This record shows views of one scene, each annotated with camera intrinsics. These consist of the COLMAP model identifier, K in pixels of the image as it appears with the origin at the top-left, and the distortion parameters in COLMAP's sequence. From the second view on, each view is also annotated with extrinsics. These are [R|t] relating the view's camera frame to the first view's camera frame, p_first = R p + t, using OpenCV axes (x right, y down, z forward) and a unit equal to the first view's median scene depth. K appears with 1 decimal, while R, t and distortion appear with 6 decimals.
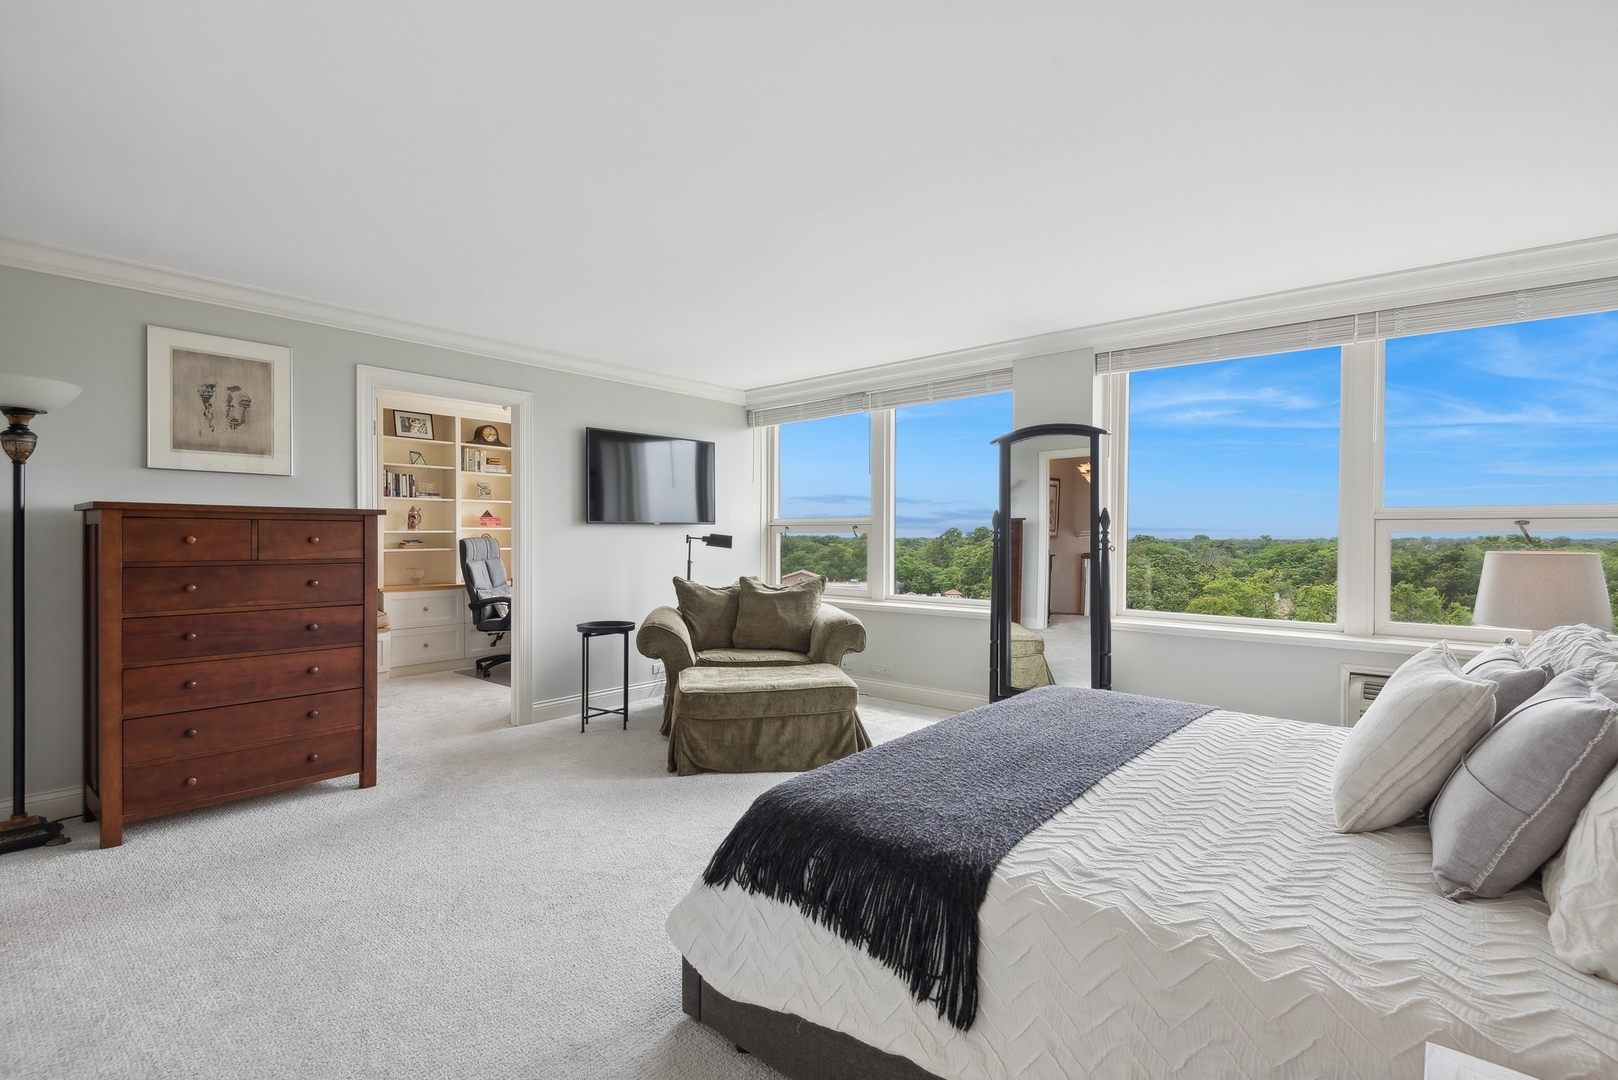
lens RADIAL K [[743.0, 0, 812.9], [0, 743.0, 544.2], [0, 0, 1]] dist [0.002728, -0.000838]
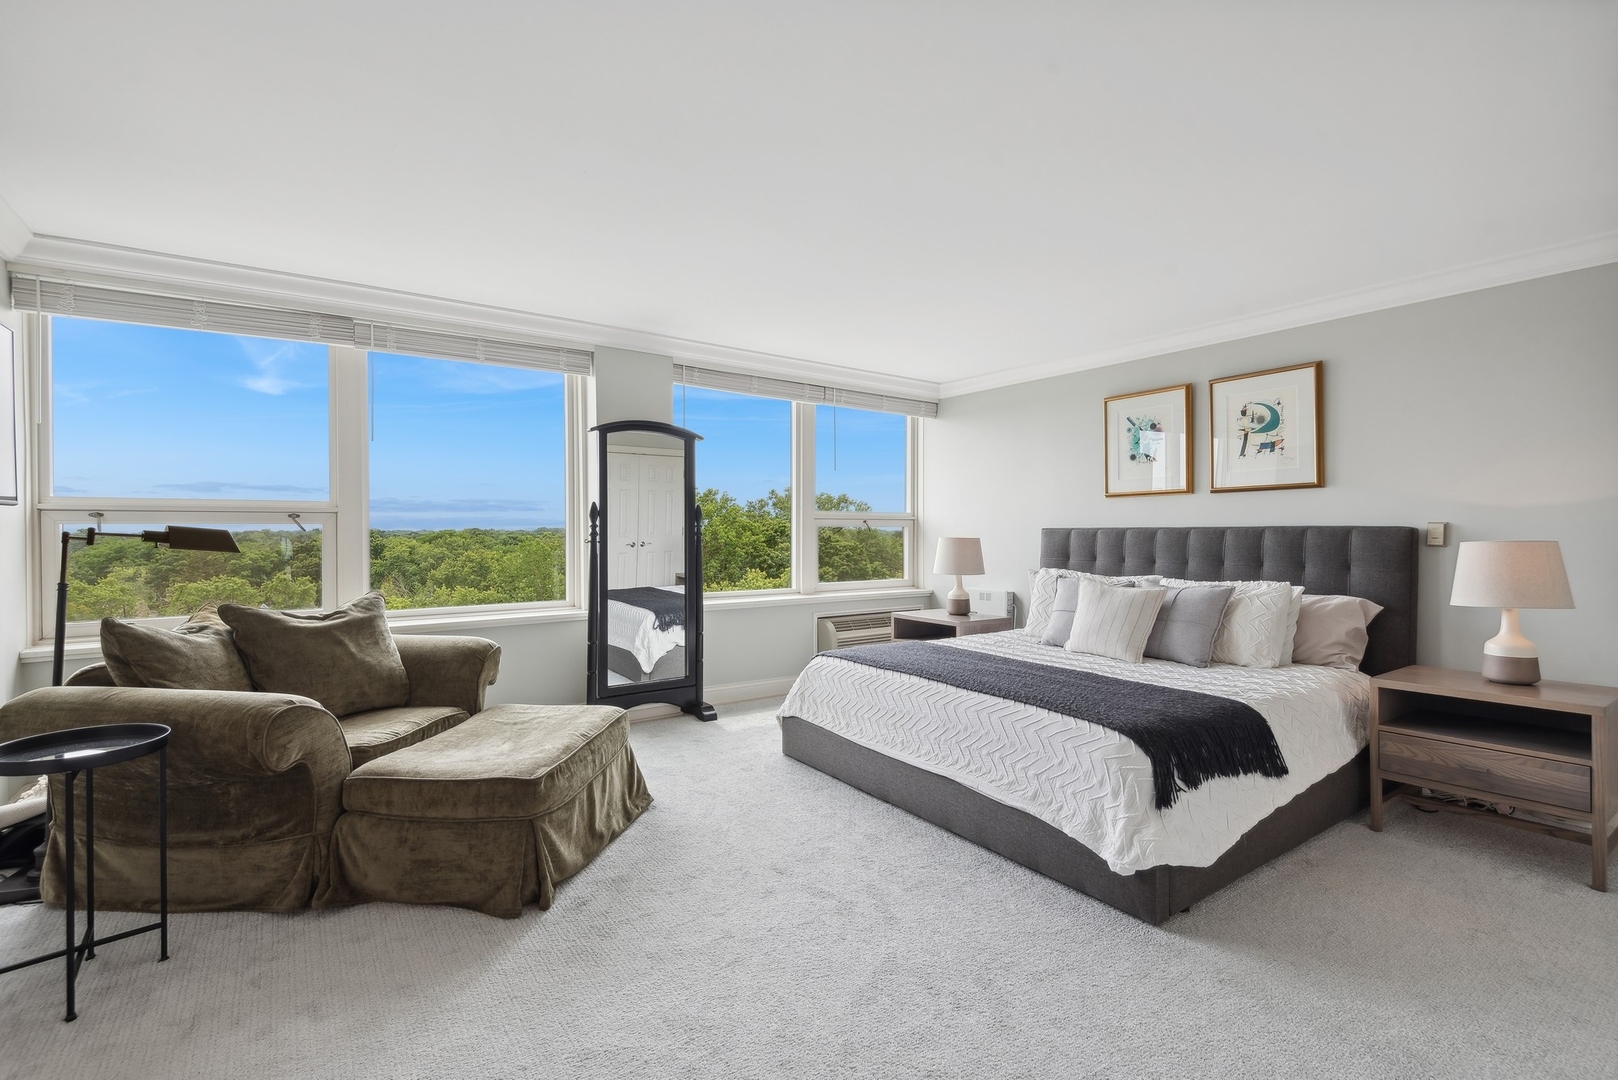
lens RADIAL K [[743.0, 0, 812.9], [0, 743.0, 544.2], [0, 0, 1]] dist [0.002728, -0.000838]
pose [[0.220231, -0.021157, 0.975218, -0.566293], [0.011781, 0.999750, 0.019029, -0.005896], [-0.975377, 0.007298, 0.220425, 0.484256]]
